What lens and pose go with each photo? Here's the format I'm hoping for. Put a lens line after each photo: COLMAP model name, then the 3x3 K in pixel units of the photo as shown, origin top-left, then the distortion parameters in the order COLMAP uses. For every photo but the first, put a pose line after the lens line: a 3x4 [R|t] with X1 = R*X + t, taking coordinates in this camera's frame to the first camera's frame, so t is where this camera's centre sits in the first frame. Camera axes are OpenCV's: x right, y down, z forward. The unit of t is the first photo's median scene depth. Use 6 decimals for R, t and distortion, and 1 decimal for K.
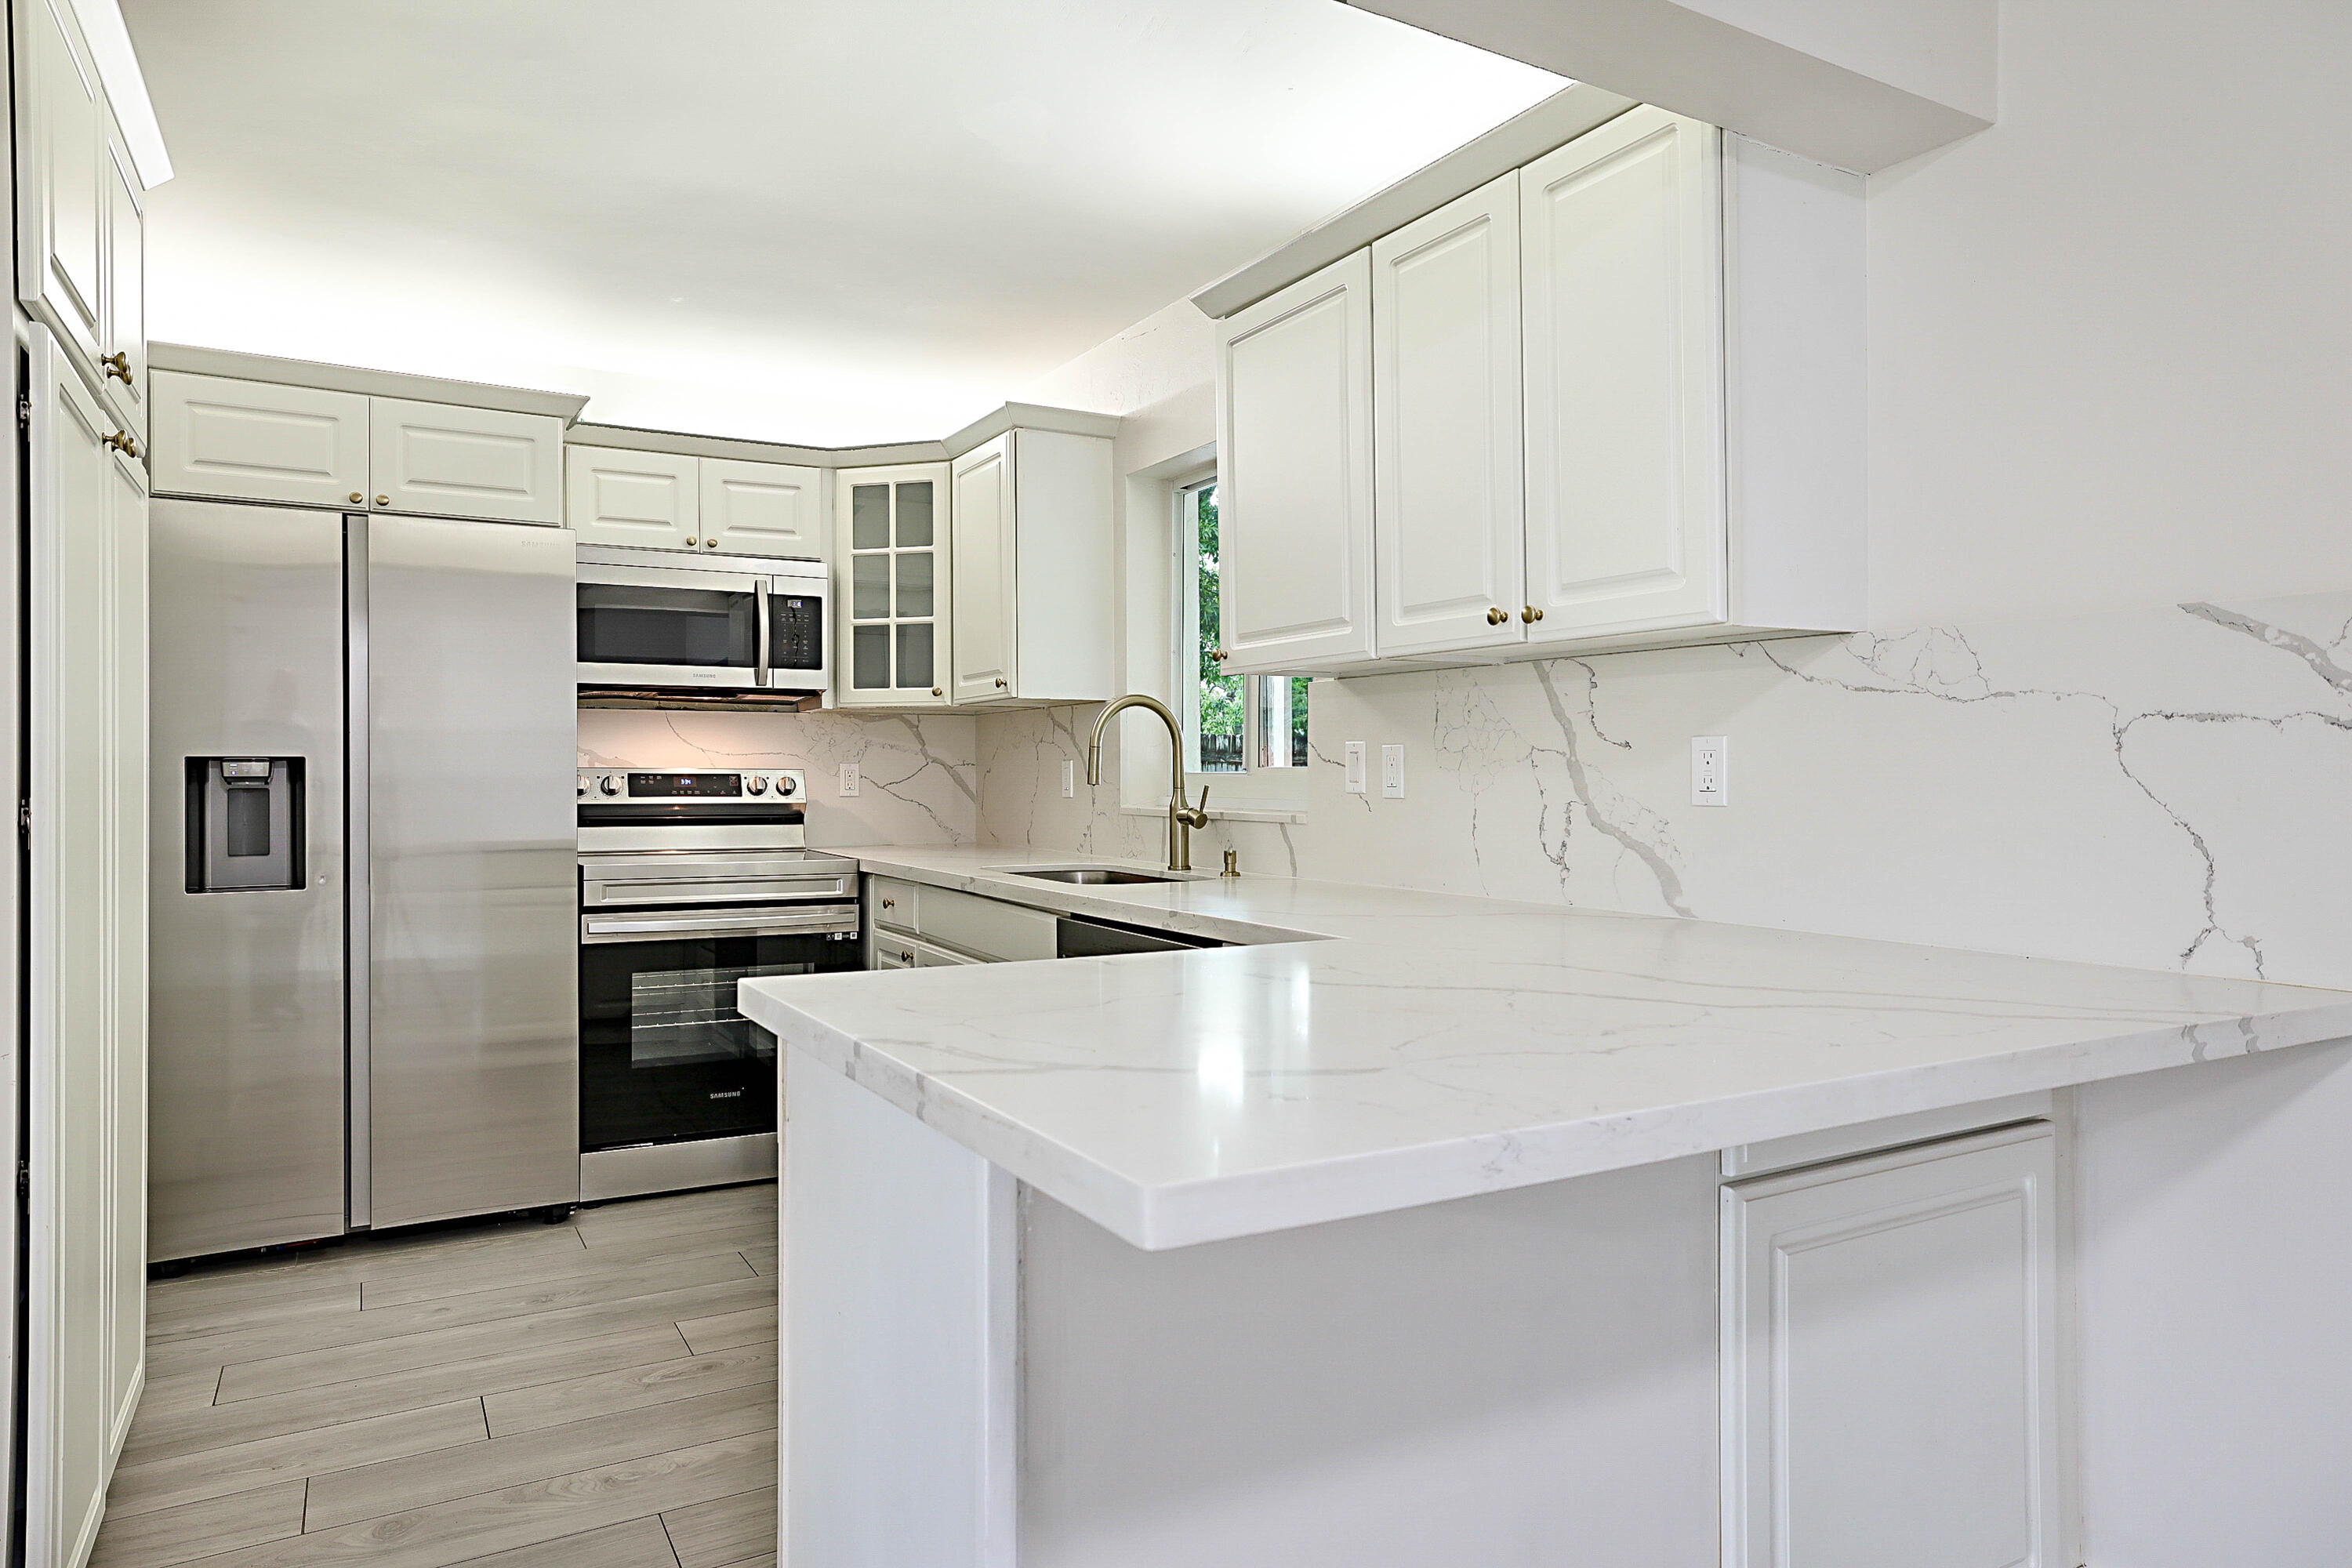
lens RADIAL K [[1481.6, 0, 1176.0], [0, 1481.6, 784.0], [0, 0, 1]] dist [0.003846, 0.001166]
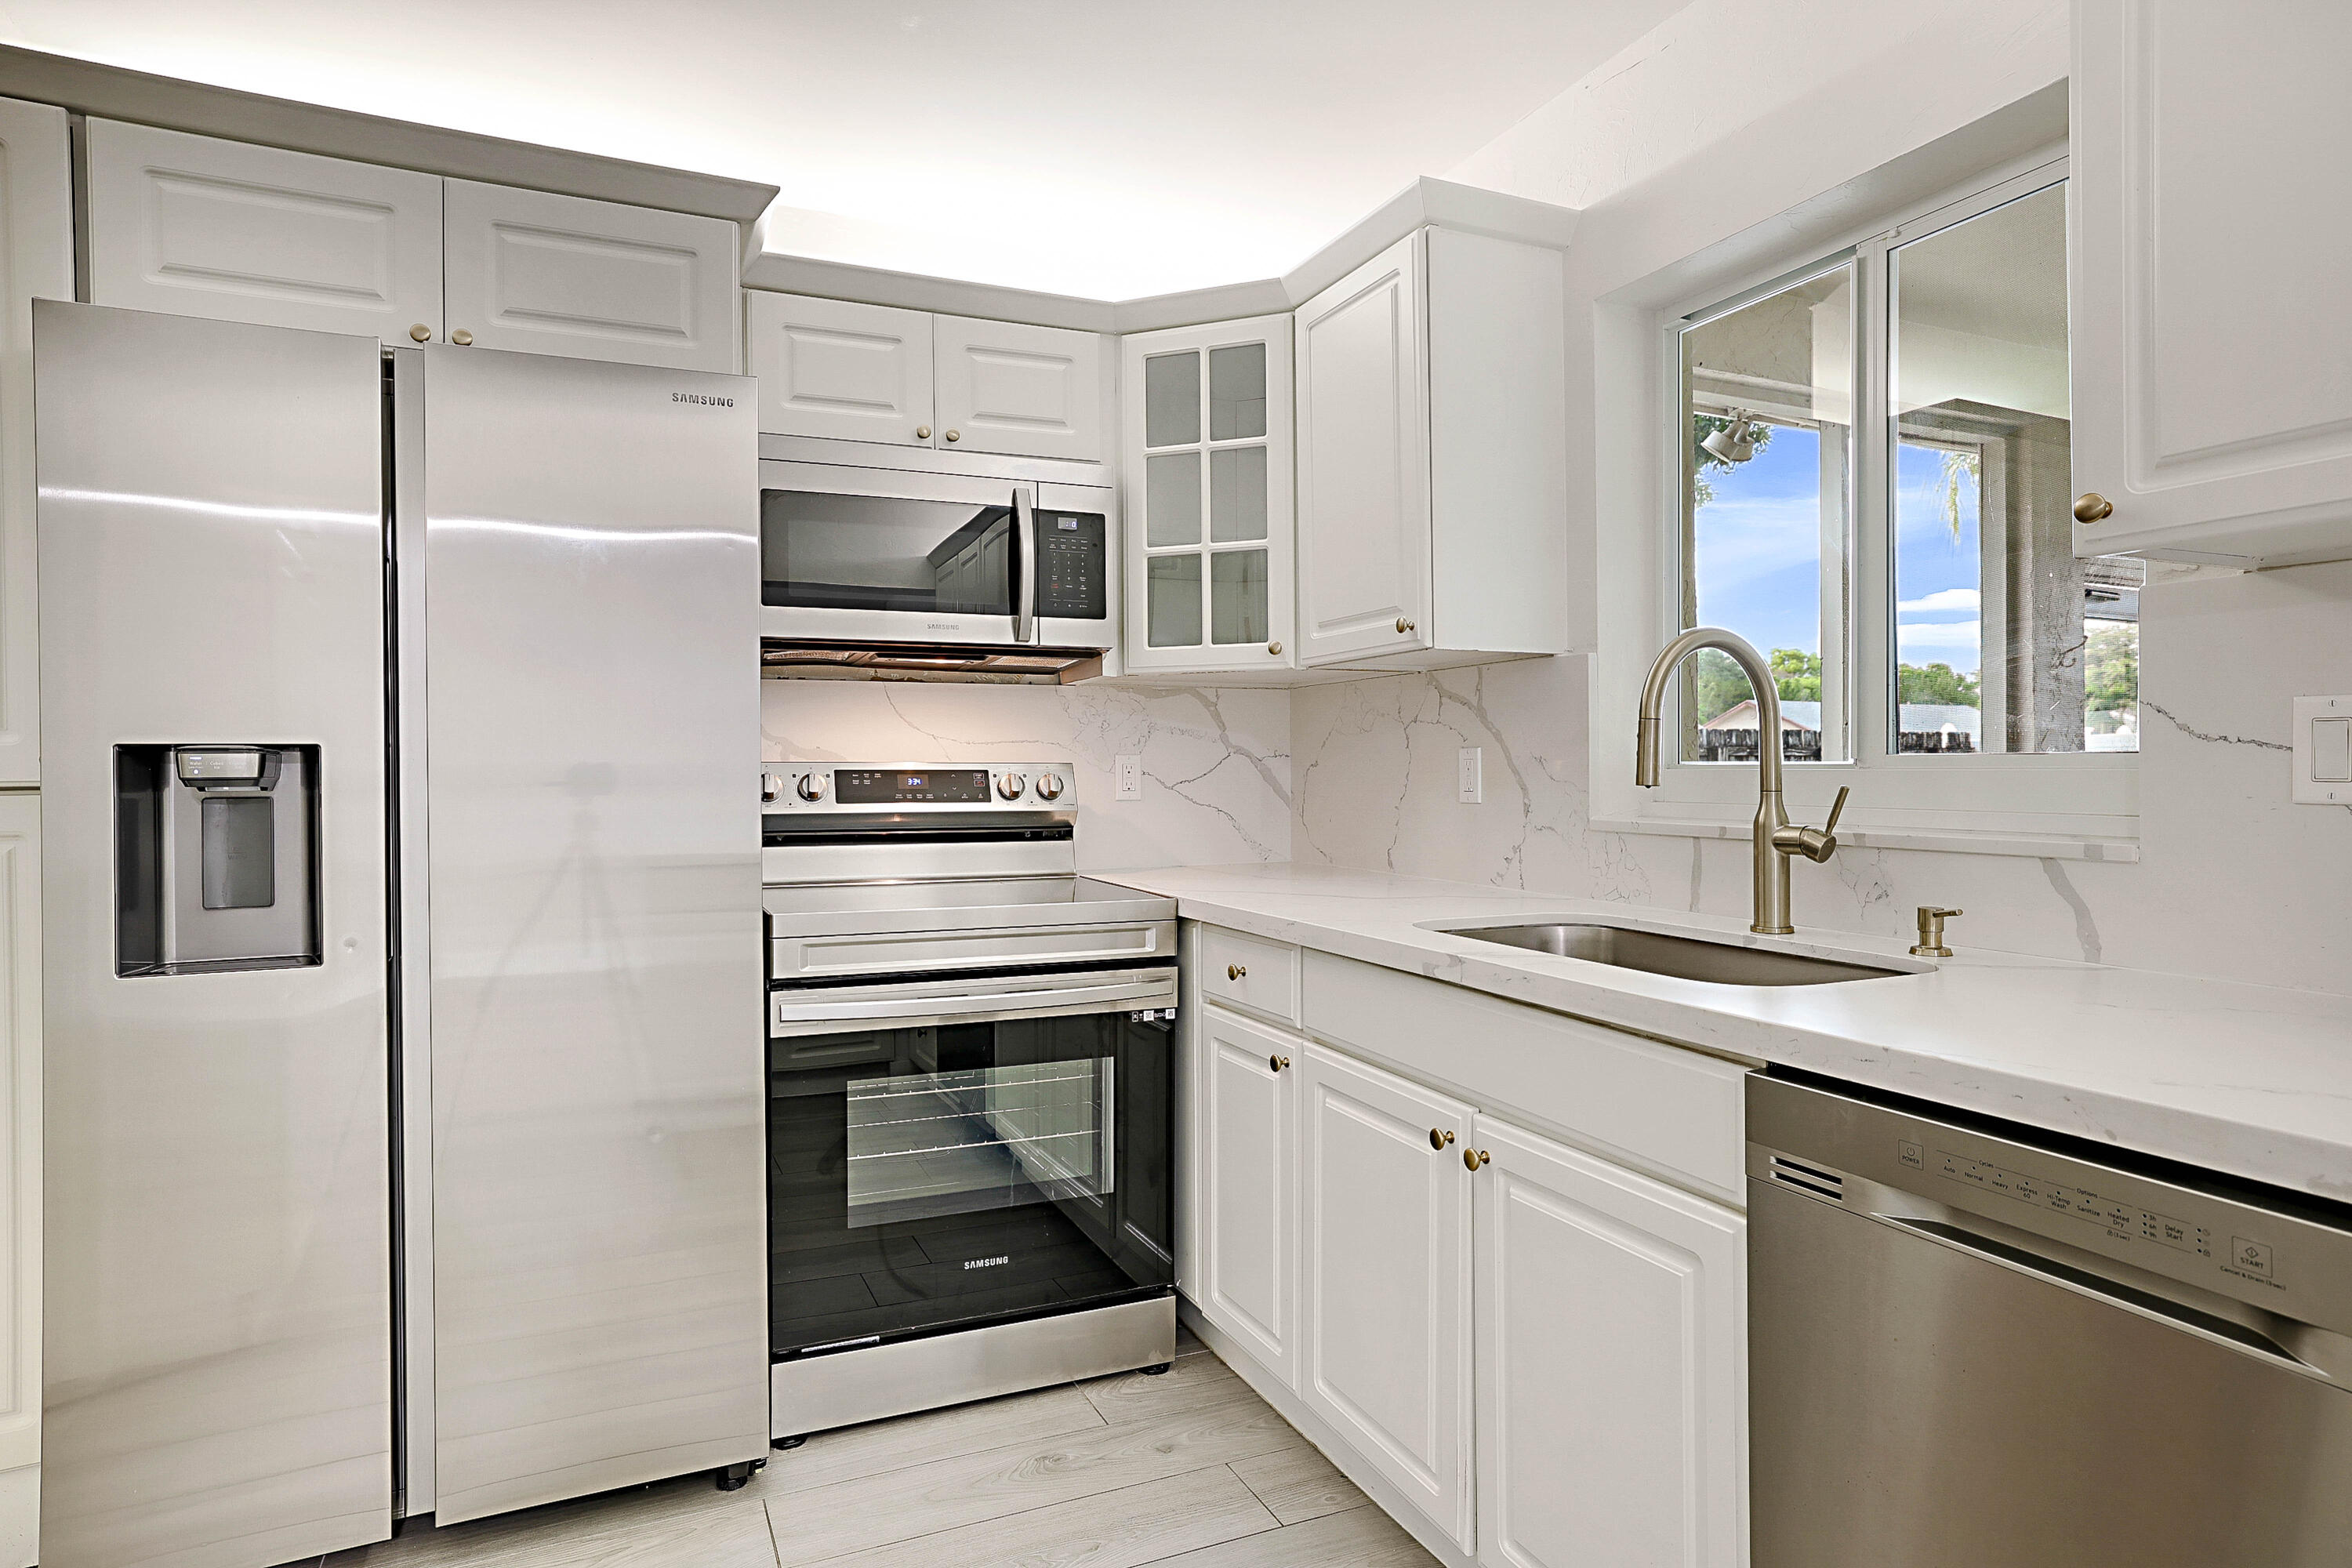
lens RADIAL K [[1314.0, 0, 1176.0], [0, 1314.0, 784.0], [0, 0, 1]] dist [-0.005797, -0.000522]
pose [[0.996388, -0.002938, -0.084865, -0.156975], [0.003305, 0.999986, 0.004178, -0.002555], [0.084852, -0.004443, 0.996384, 0.397149]]
